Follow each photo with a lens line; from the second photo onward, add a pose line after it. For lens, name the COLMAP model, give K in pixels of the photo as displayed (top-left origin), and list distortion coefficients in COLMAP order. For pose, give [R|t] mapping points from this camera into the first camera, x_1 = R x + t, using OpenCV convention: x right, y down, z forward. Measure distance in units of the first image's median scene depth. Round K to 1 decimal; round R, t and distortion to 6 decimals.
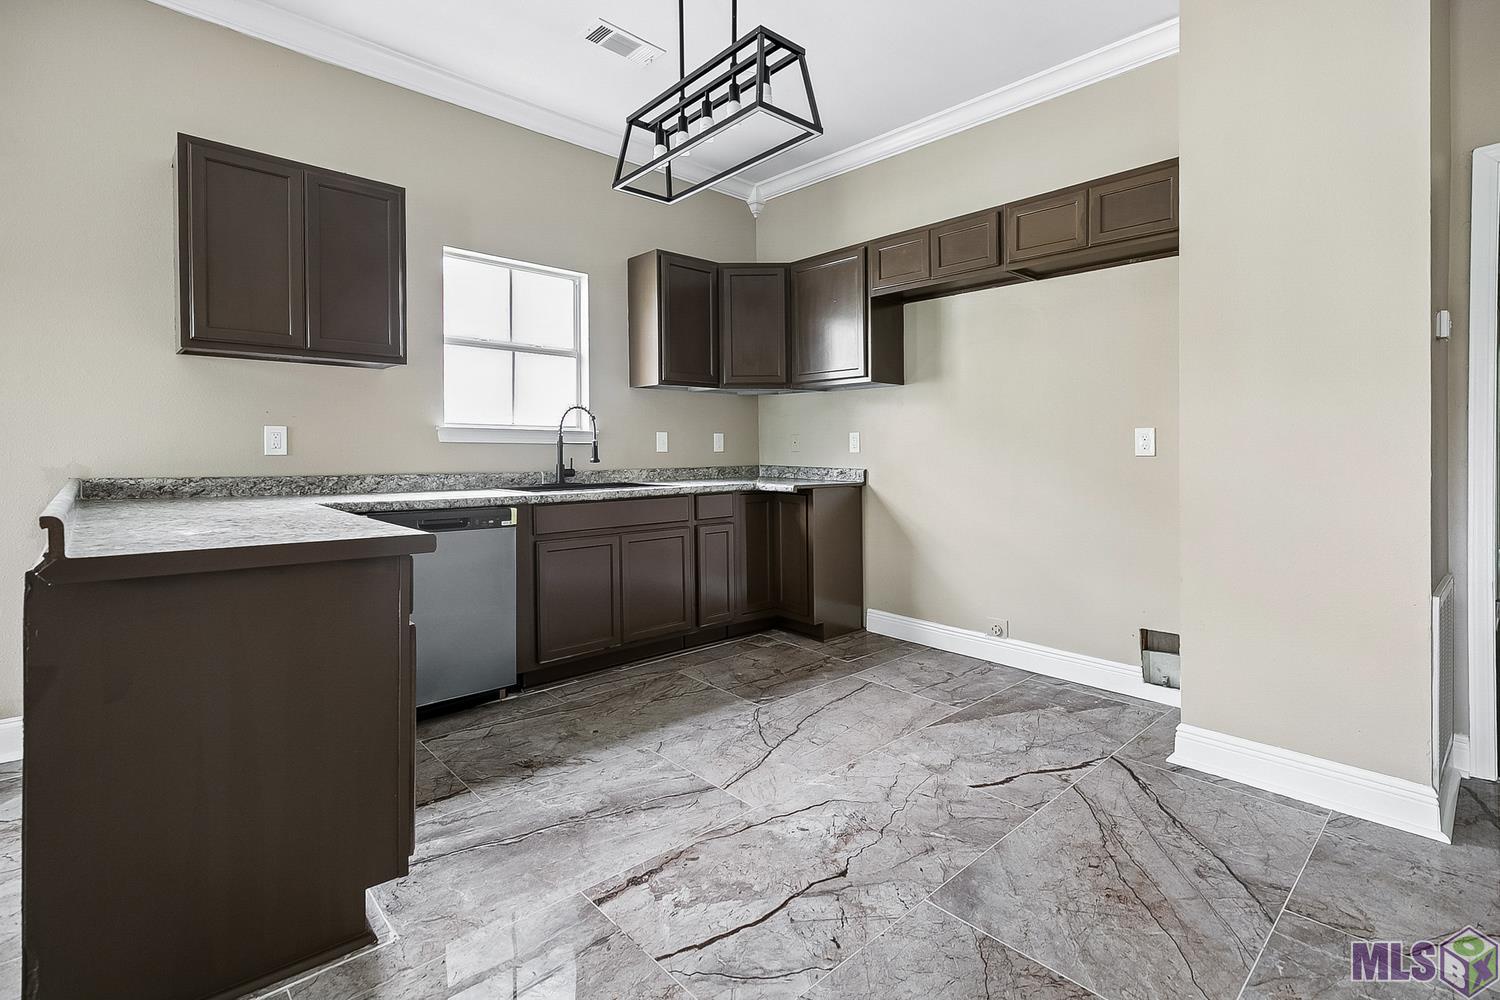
lens RADIAL K [[704.7, 0, 747.0], [0, 704.7, 450.4], [0, 0, 1]] dist [0.003285, 0.000589]
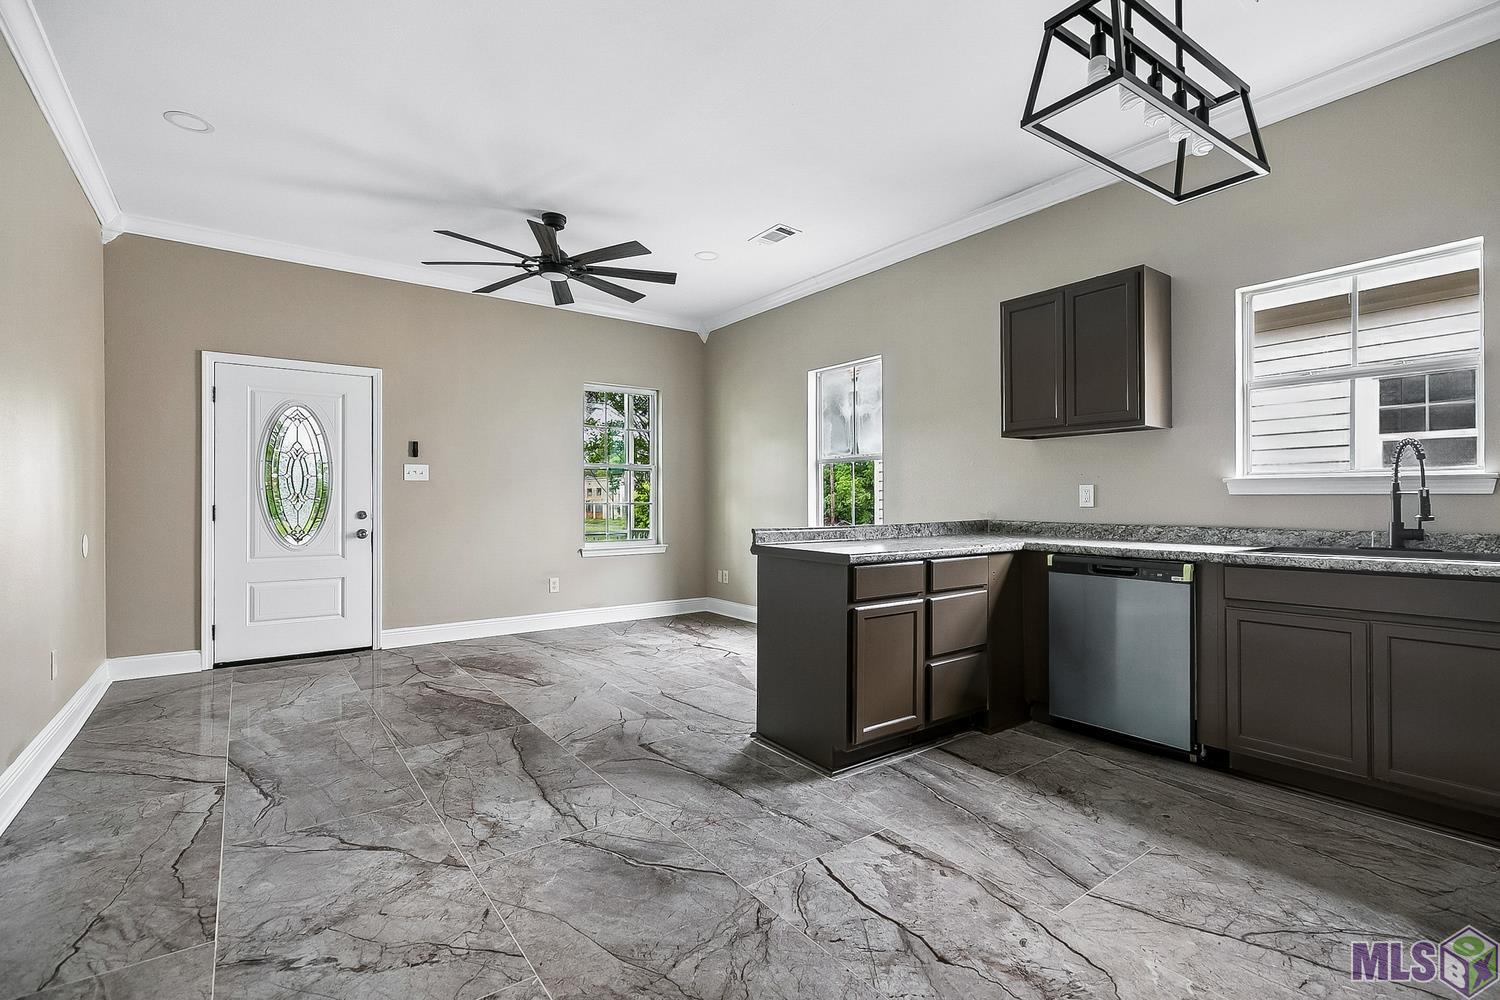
lens RADIAL K [[683.5, 0, 750.0], [0, 683.5, 500.0], [0, 0, 1]] dist [0.001952, 0.000725]
pose [[-0.111637, -0.003785, -0.993742, 0.633661], [0.001556, 0.999991, -0.003984, -0.001899], [0.993748, -0.001991, -0.111630, 0.506516]]
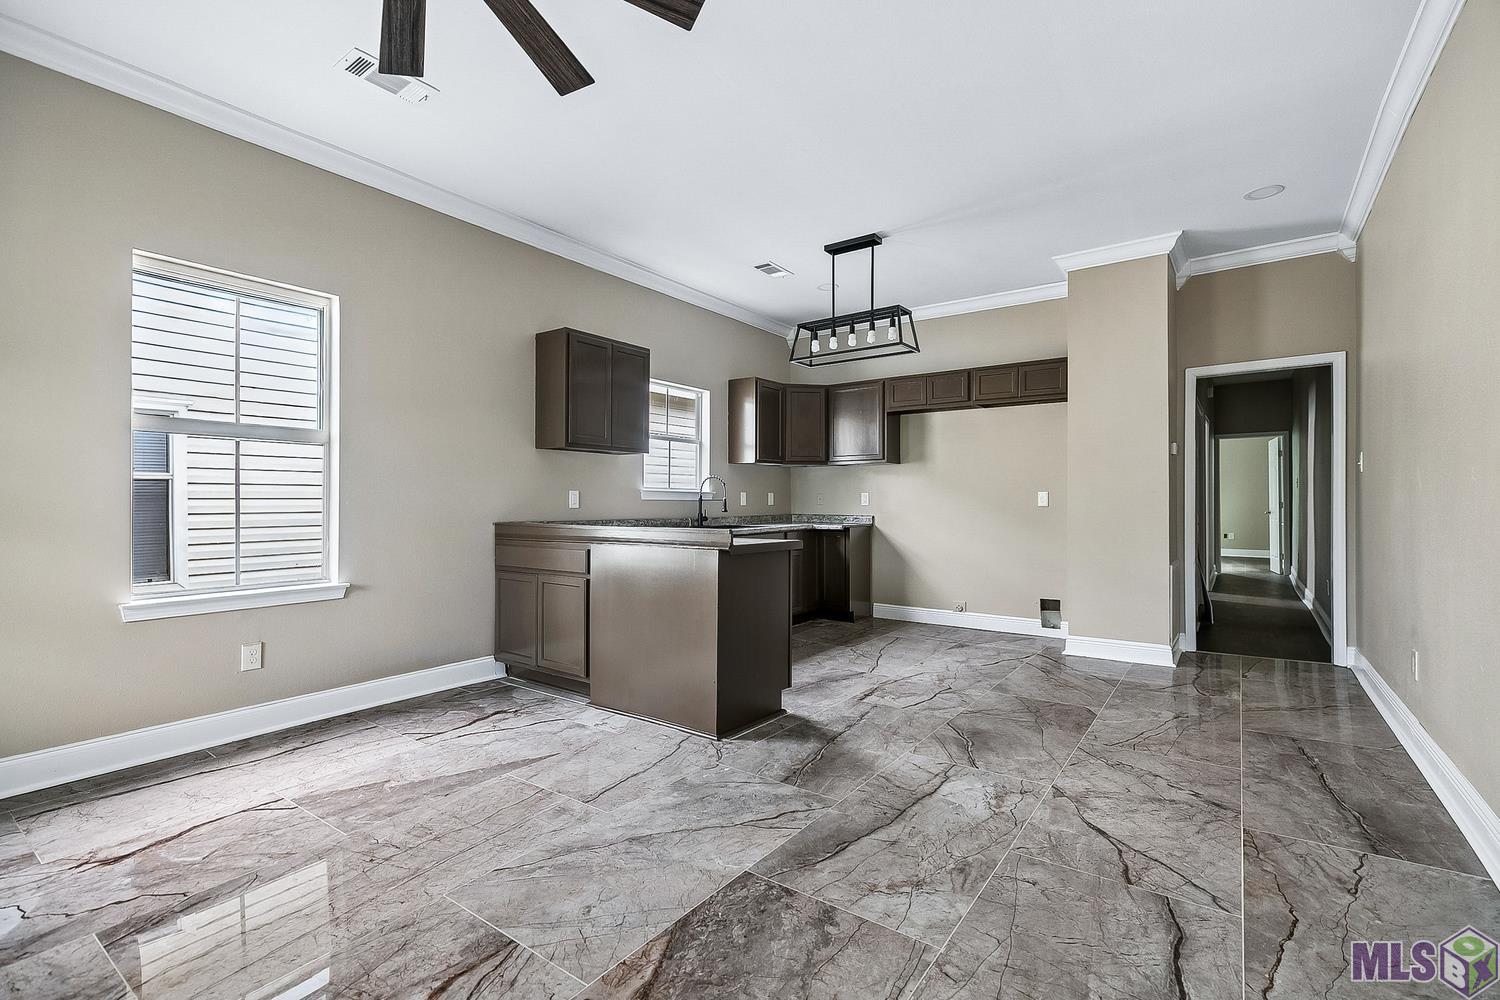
lens RADIAL K [[683.5, 0, 750.0], [0, 683.5, 500.0], [0, 0, 1]] dist [0.001952, 0.000725]
pose [[0.980086, -0.002465, 0.198560, -0.562857], [0.003253, 0.999988, -0.003645, -0.004989], [-0.198548, 0.004218, 0.980082, -0.630486]]
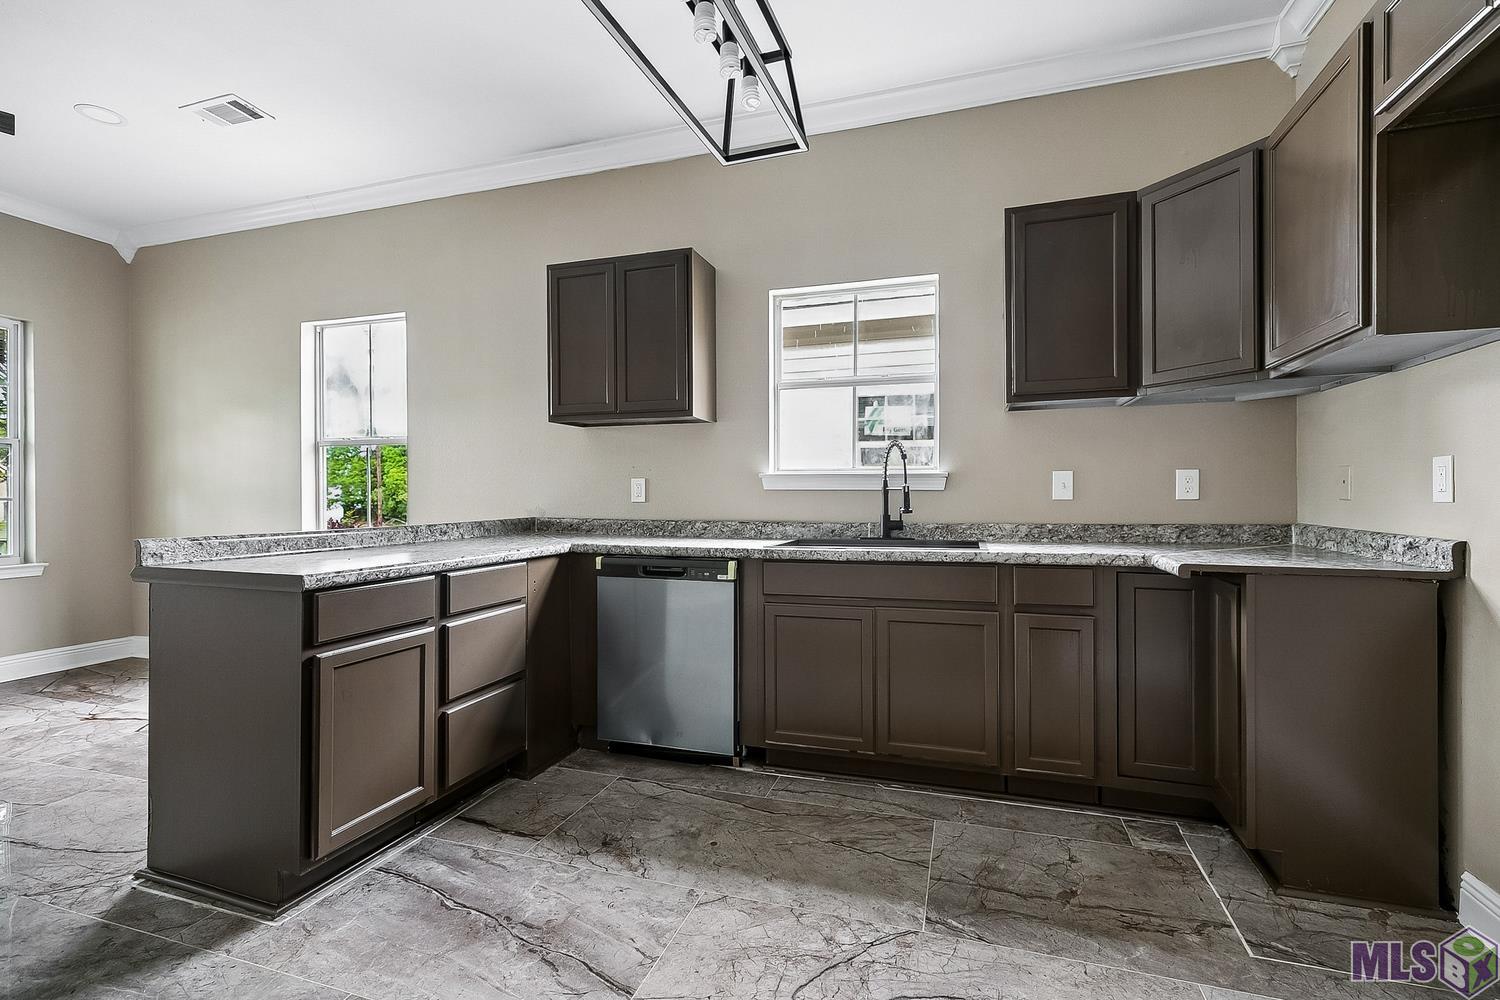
lens RADIAL K [[676.5, 0, 757.1], [0, 676.5, 500.6], [0, 0, 1]] dist [0.007797, 0.000125]
pose [[0.489083, 0.002661, -0.872233, 0.436329], [0.001513, 0.999991, 0.003899, -0.000247], [0.872236, -0.003227, 0.489075, 0.587758]]
